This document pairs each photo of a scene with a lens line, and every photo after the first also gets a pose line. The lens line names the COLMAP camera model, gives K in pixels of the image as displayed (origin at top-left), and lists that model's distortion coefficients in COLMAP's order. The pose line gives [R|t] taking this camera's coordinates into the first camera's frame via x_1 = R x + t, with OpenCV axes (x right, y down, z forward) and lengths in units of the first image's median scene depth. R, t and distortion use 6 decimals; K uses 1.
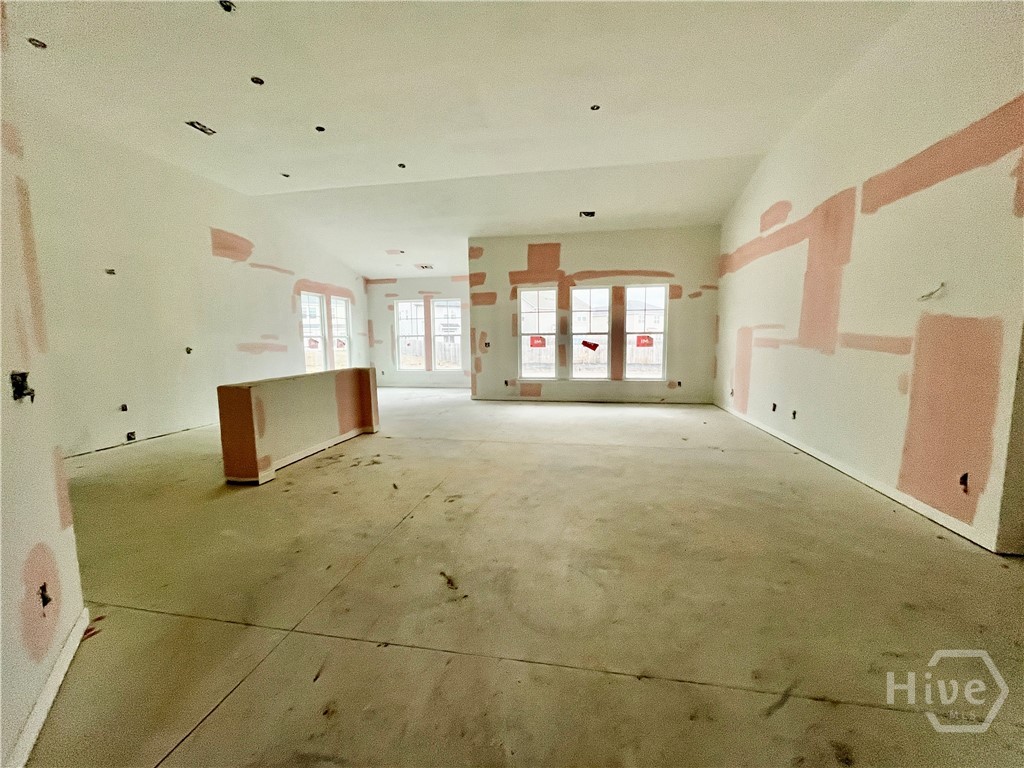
lens RADIAL K [[411.2, 0, 509.4], [0, 411.2, 382.9], [0, 0, 1]] dist [-0.002963, -0.000571]
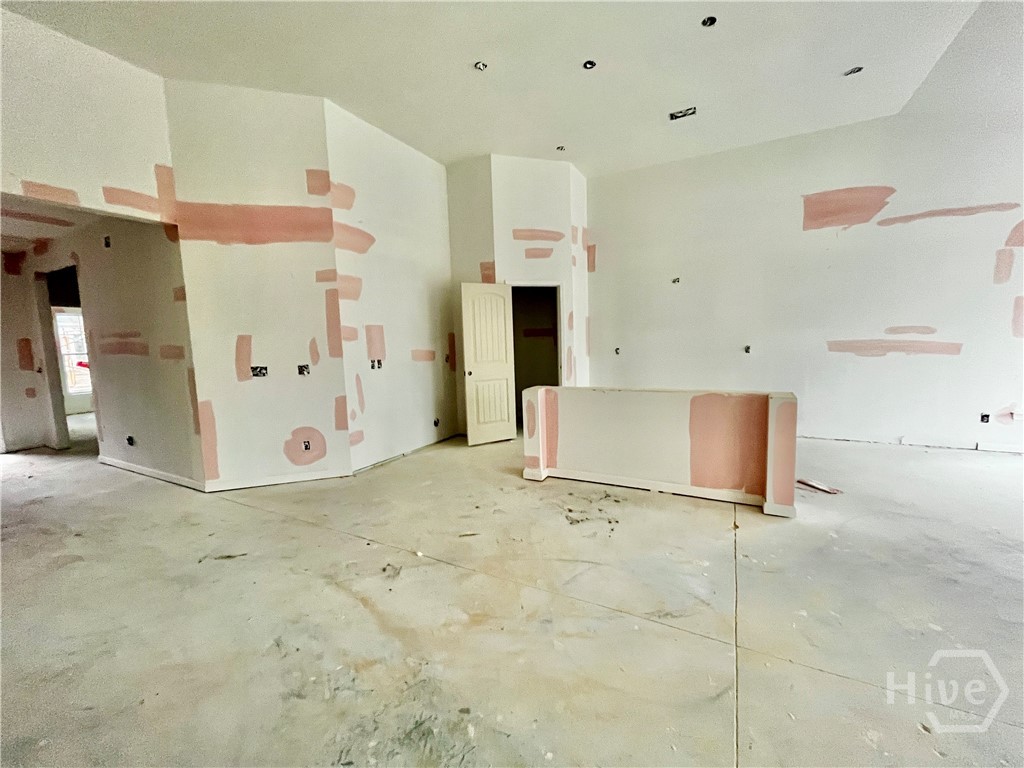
lens RADIAL K [[411.2, 0, 509.4], [0, 411.2, 382.9], [0, 0, 1]] dist [-0.002963, -0.000571]
pose [[-0.303485, 0.120879, -0.945138, 0.406174], [-0.069566, 0.986462, 0.148502, -0.162680], [0.950293, 0.110818, -0.290967, 1.202229]]
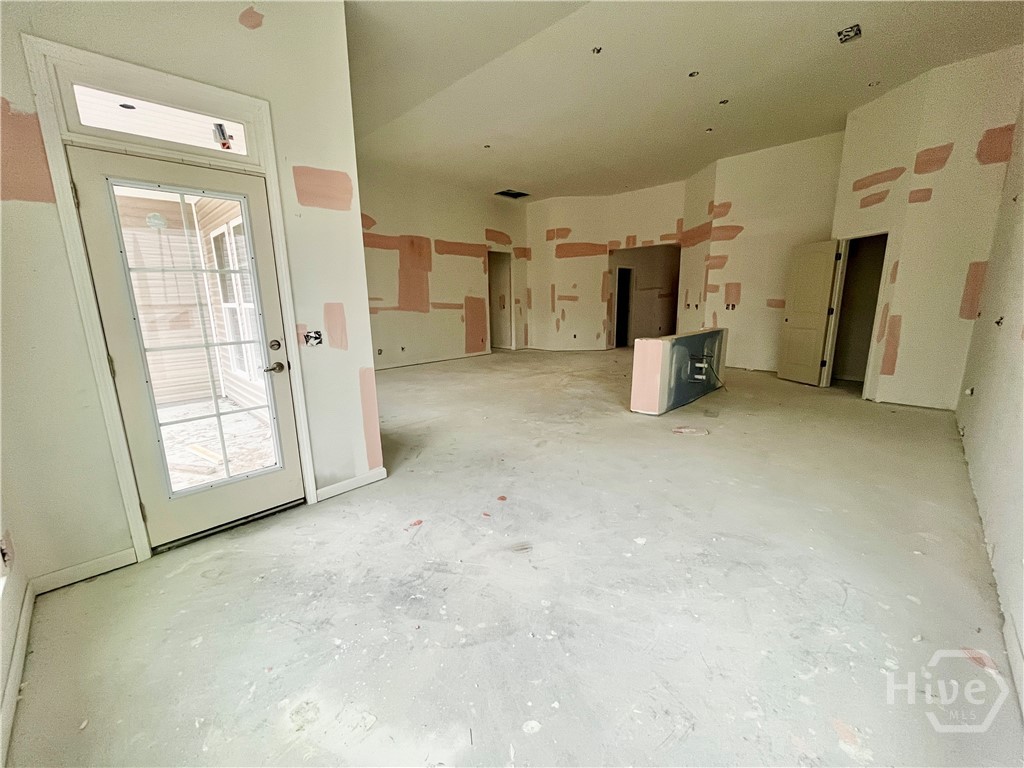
lens RADIAL K [[411.2, 0, 509.4], [0, 411.2, 382.9], [0, 0, 1]] dist [-0.002963, -0.000571]
pose [[-0.825610, -0.093356, 0.556464, -0.873677], [0.084426, 0.954676, 0.285423, -0.316511], [-0.557889, 0.282628, -0.780309, 2.721122]]
